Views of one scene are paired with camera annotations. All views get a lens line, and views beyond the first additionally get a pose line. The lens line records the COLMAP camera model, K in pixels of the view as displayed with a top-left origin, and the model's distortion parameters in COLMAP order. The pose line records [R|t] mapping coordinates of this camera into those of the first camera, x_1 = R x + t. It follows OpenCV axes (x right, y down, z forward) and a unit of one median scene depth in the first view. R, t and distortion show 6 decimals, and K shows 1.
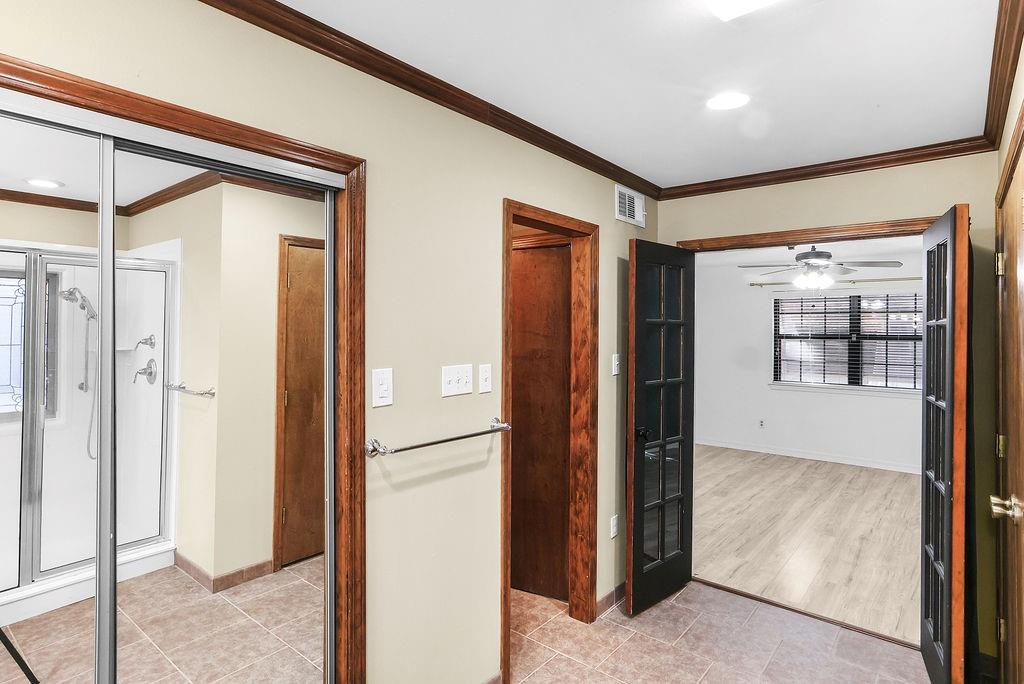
lens RADIAL K [[543.5, 0, 513.2], [0, 543.5, 320.3], [0, 0, 1]] dist [0.000192, 0.000183]
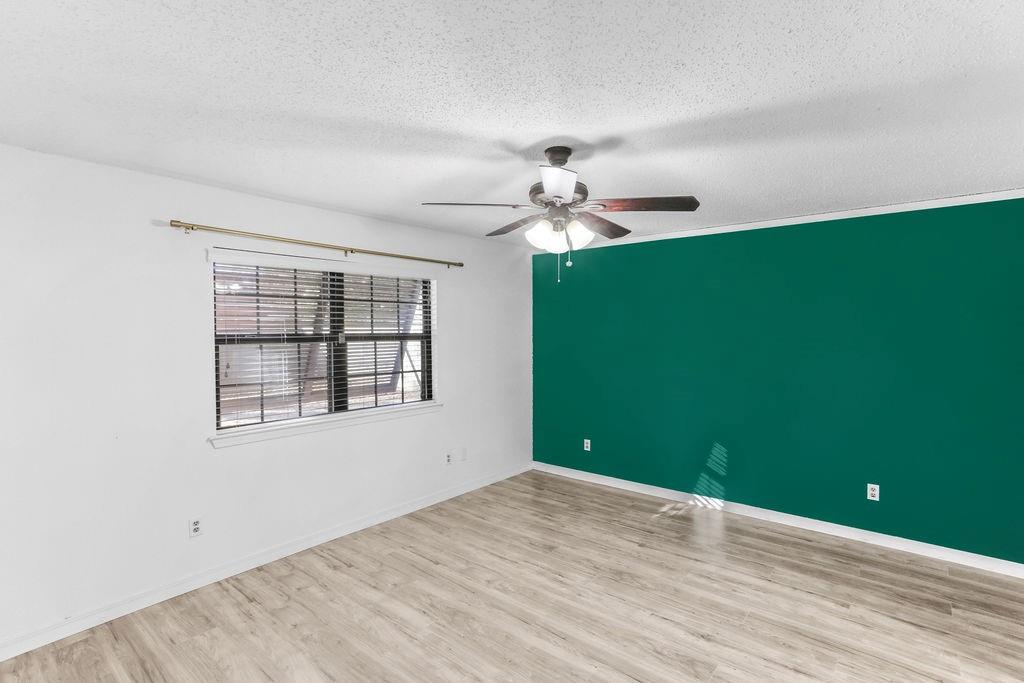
lens RADIAL K [[502.7, 0, 512.0], [0, 502.7, 341.5], [0, 0, 1]] dist [-0.038872, 0.028158]
pose [[0.004078, -0.024825, 0.999684, 0.046510], [-0.006707, 0.999669, 0.024852, 0.026296], [-0.999969, -0.006806, 0.003910, 1.051897]]
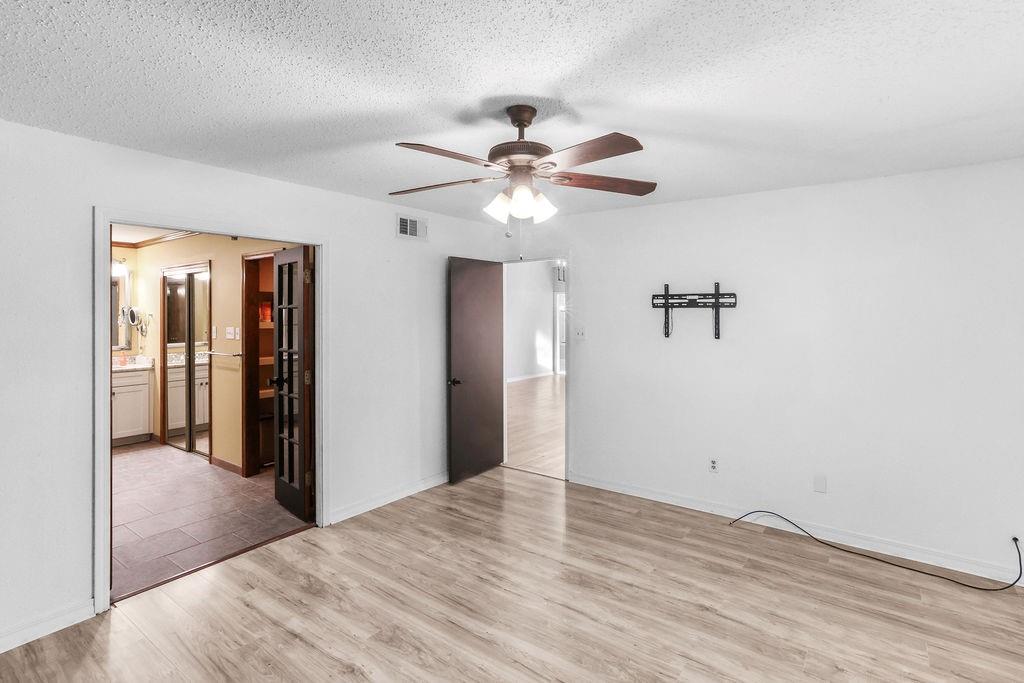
lens RADIAL K [[496.1, 0, 512.5], [0, 496.1, 315.6], [0, 0, 1]] dist [-0.000212, -0.000091]
pose [[0.054789, -0.011061, -0.998437, 0.997835], [0.010149, 0.999893, -0.010520, 0.036190], [0.998446, -0.009556, 0.054895, 0.974240]]
